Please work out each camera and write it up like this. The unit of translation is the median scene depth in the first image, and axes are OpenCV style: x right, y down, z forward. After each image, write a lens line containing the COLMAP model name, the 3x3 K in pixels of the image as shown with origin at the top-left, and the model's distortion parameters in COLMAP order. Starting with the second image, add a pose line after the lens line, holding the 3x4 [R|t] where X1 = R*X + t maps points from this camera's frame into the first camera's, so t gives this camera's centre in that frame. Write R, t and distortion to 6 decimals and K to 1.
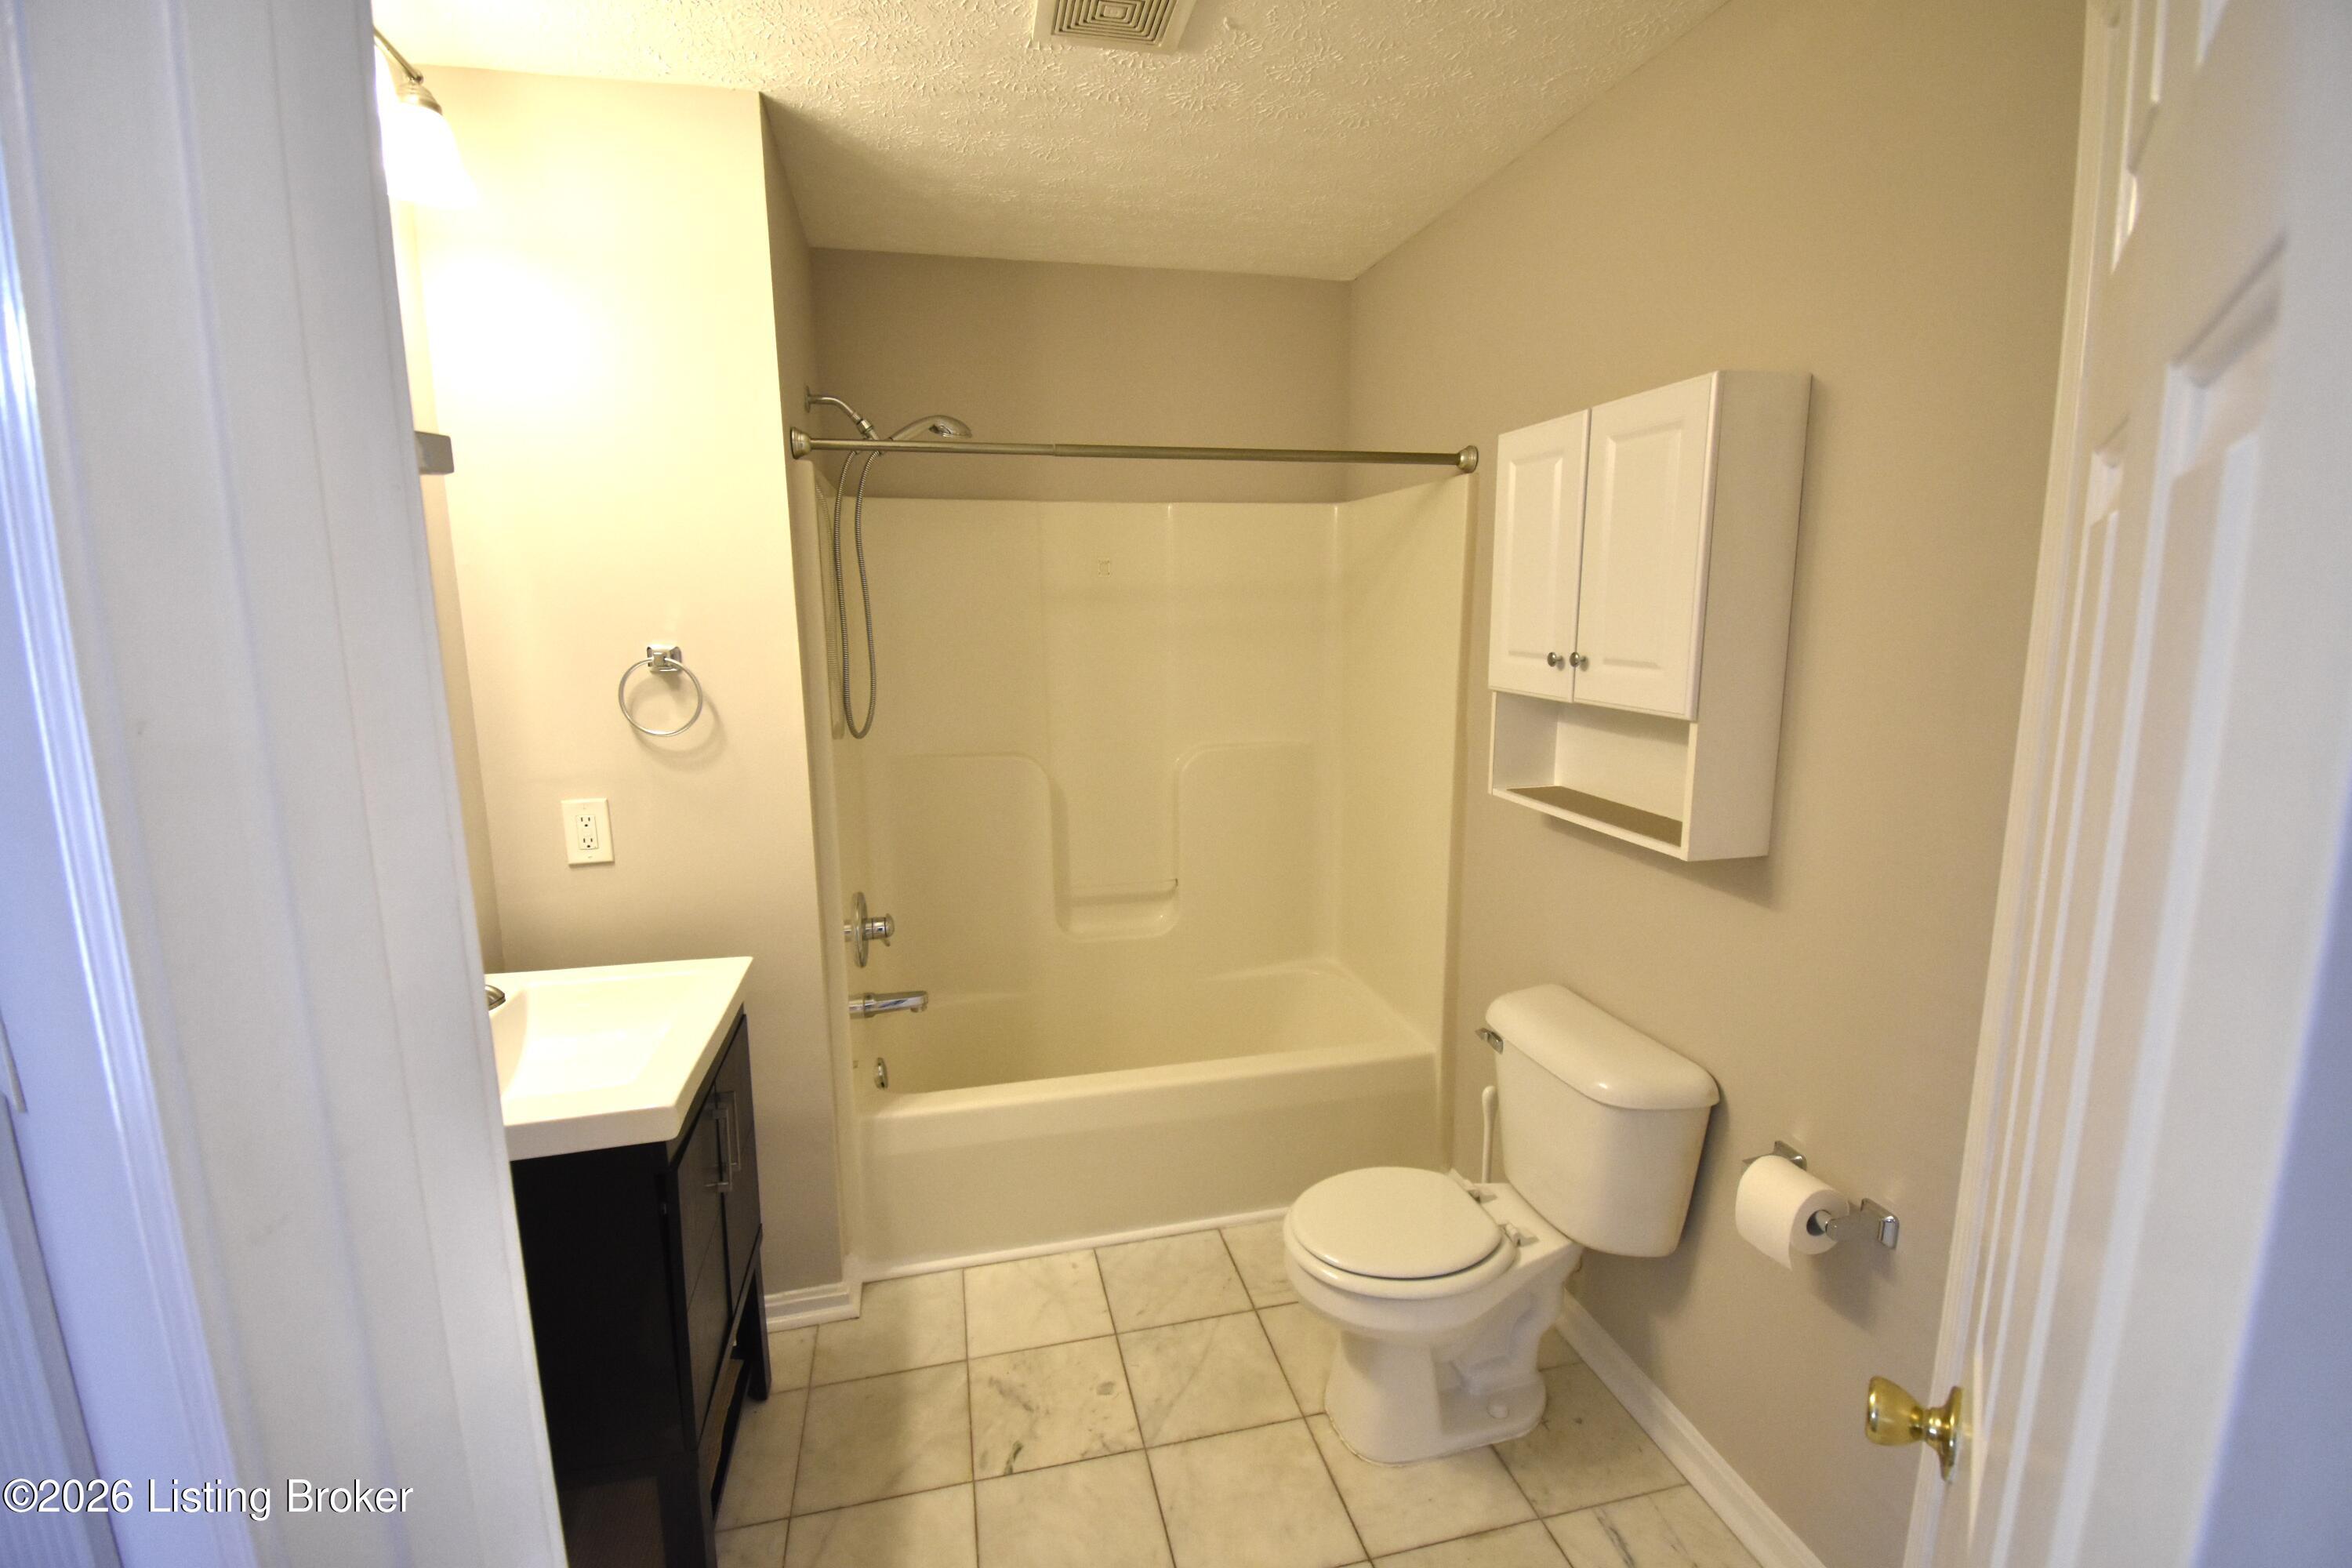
lens RADIAL K [[1043.4, 0, 1181.6], [0, 1043.4, 782.5], [0, 0, 1]] dist [0.024229, -0.028846]
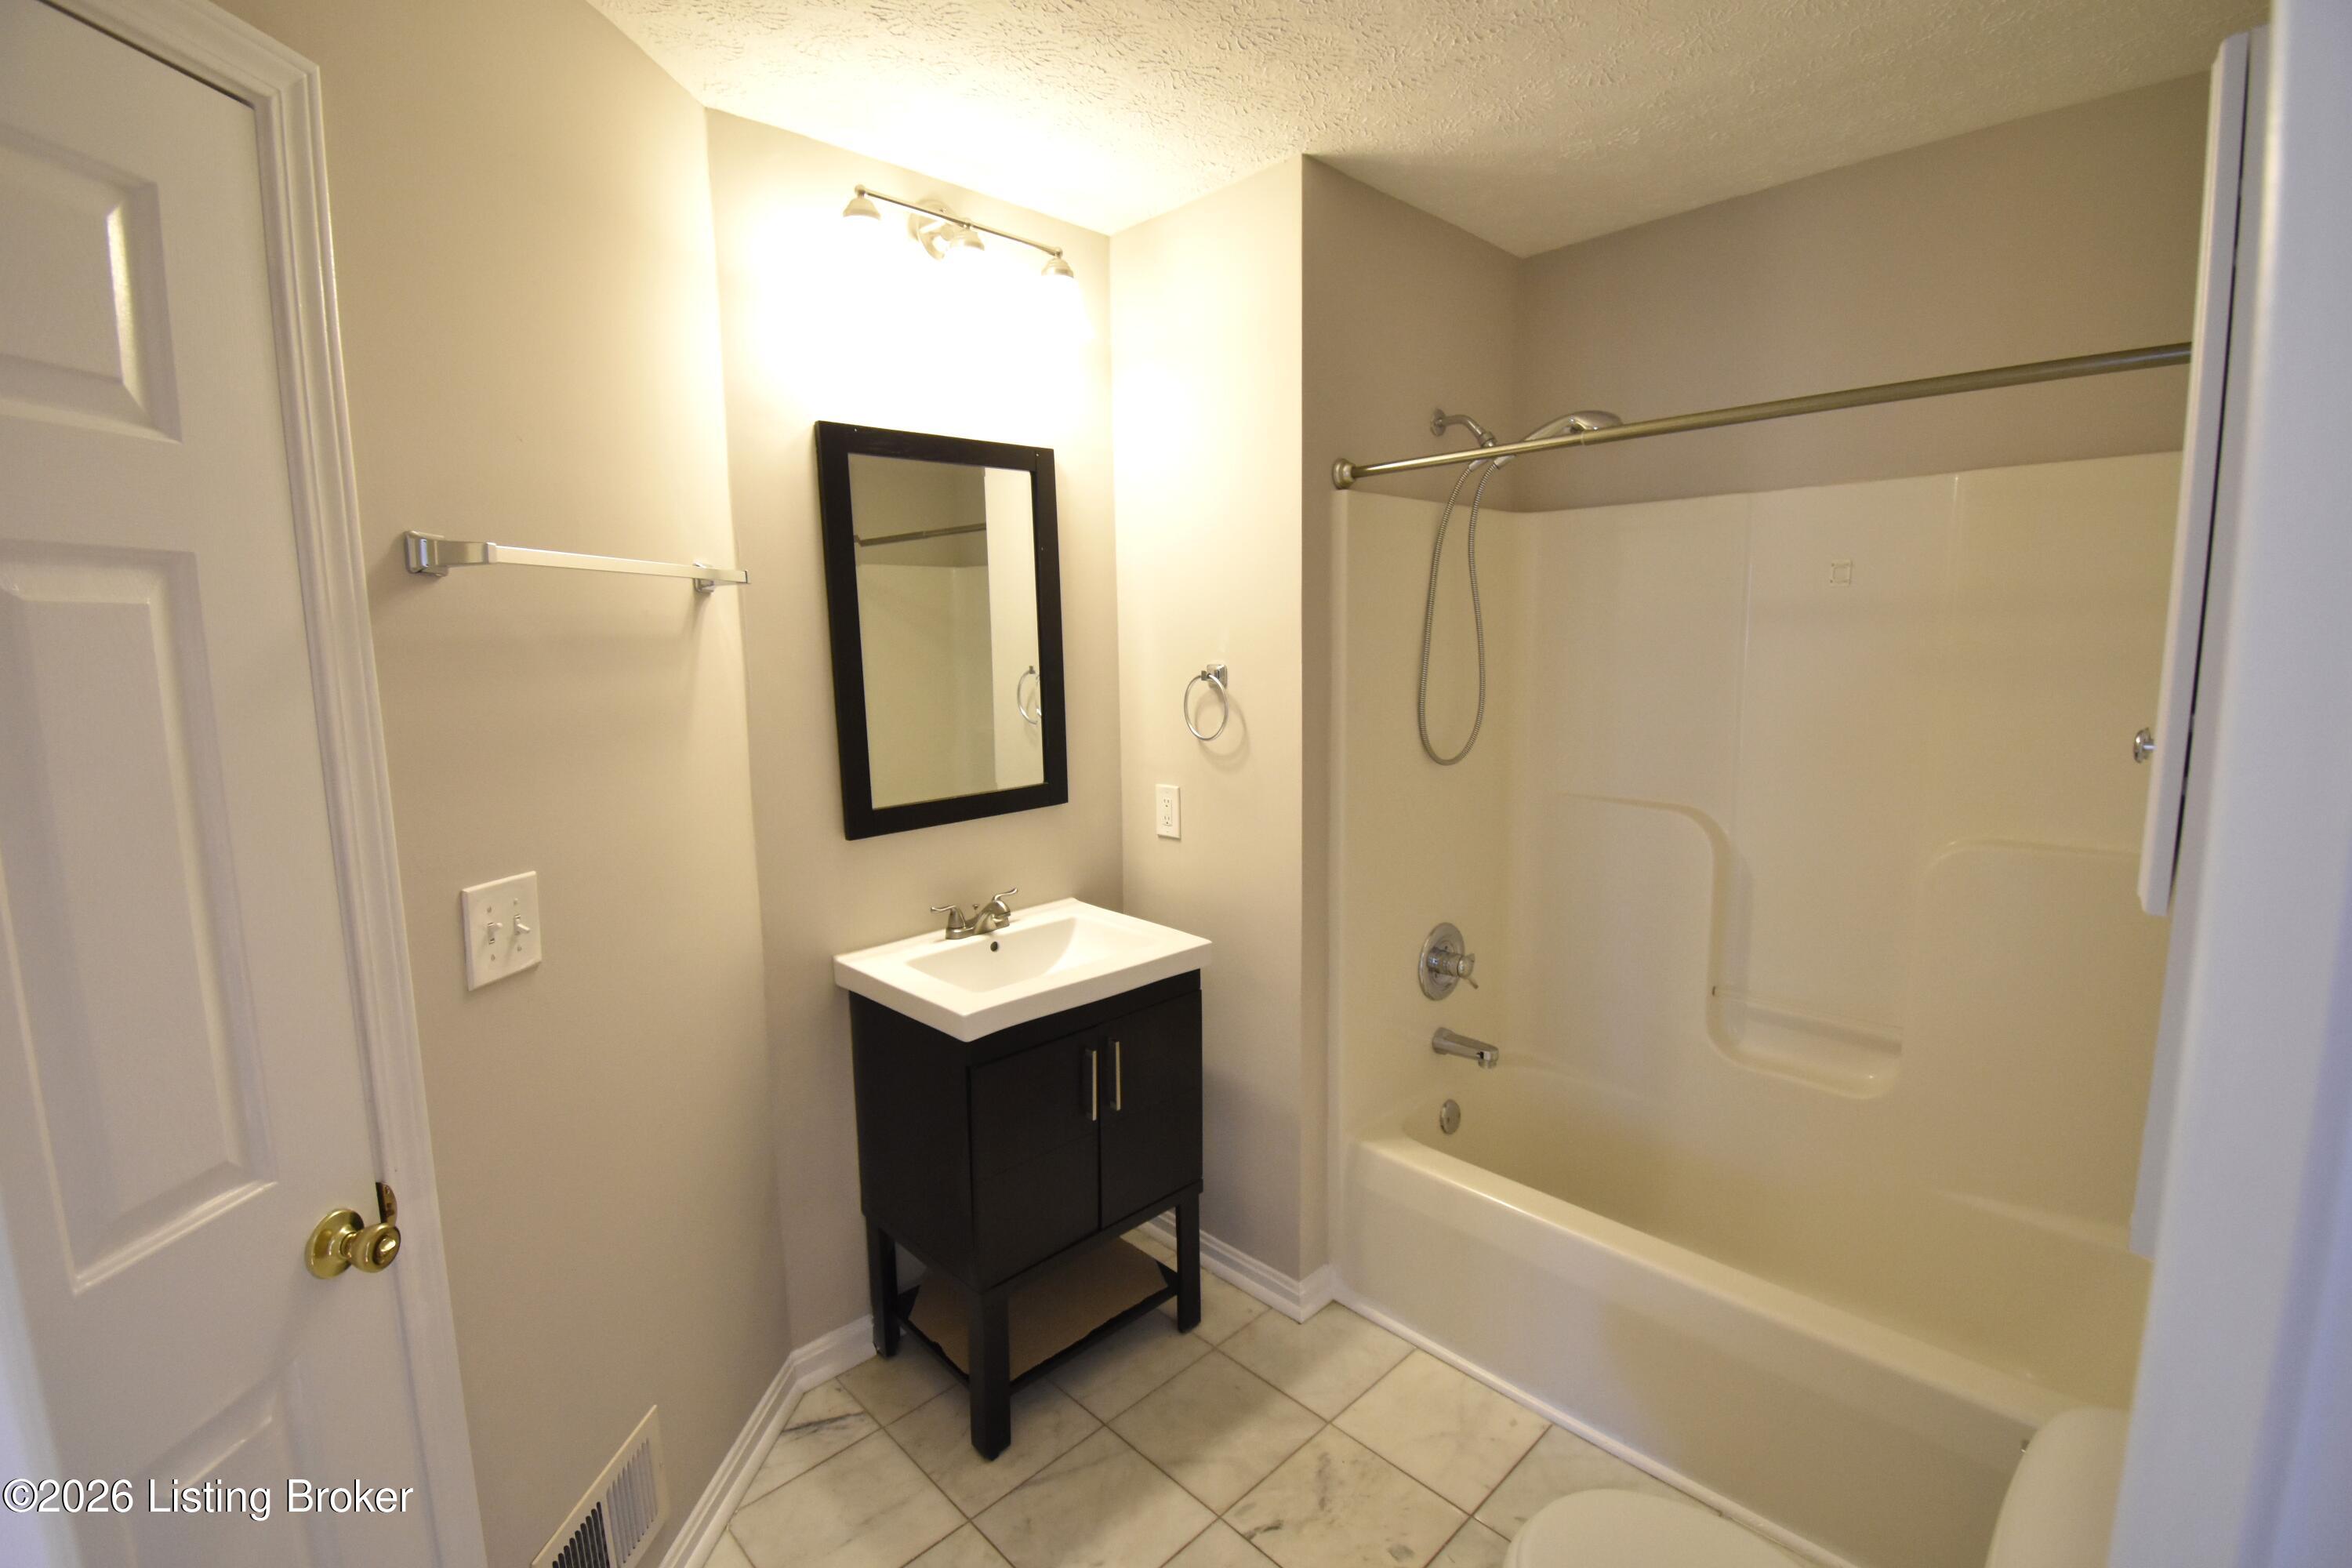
lens RADIAL K [[1043.4, 0, 1181.6], [0, 1043.4, 782.5], [0, 0, 1]] dist [0.024229, -0.028846]
pose [[0.509248, 0.121817, -0.851955, 0.484877], [-0.137175, 0.988765, 0.059384, -0.062292], [0.849617, 0.086626, 0.520237, 0.358282]]
